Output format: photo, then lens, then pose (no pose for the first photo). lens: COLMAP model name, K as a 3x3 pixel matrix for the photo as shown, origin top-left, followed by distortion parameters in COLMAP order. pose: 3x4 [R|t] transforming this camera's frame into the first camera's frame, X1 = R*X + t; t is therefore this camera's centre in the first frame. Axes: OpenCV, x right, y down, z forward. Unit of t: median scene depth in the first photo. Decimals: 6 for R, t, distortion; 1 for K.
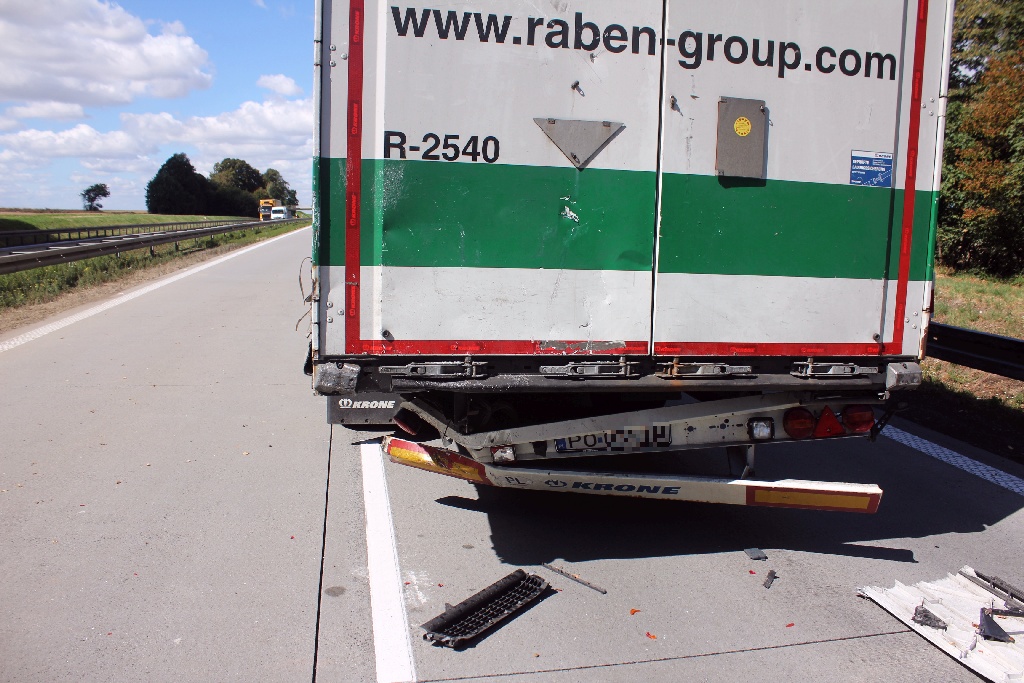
lens RADIAL K [[852.4, 0, 528.3], [0, 852.4, 348.6], [0, 0, 1]] dist [-0.155400, 0.133161]
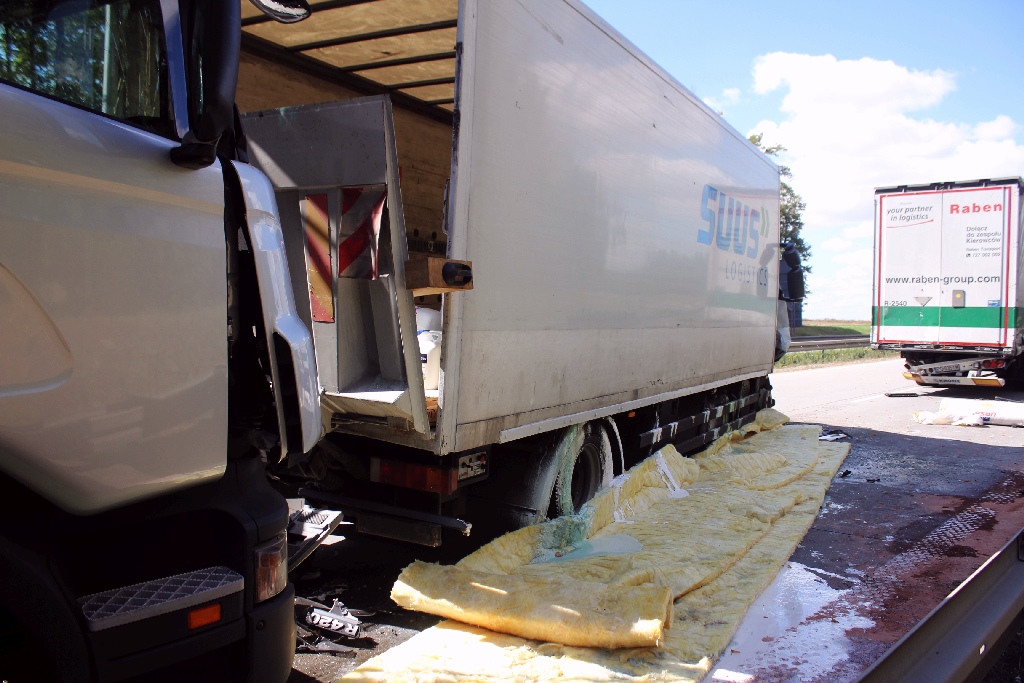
lens RADIAL K [[852.4, 0, 528.3], [0, 852.4, 348.6], [0, 0, 1]] dist [-0.155400, 0.133161]
pose [[0.600081, 0.002846, -0.799934, 2.514887], [-0.109509, 0.990871, -0.078625, 0.658797], [0.792408, 0.134781, 0.594915, -3.638441]]
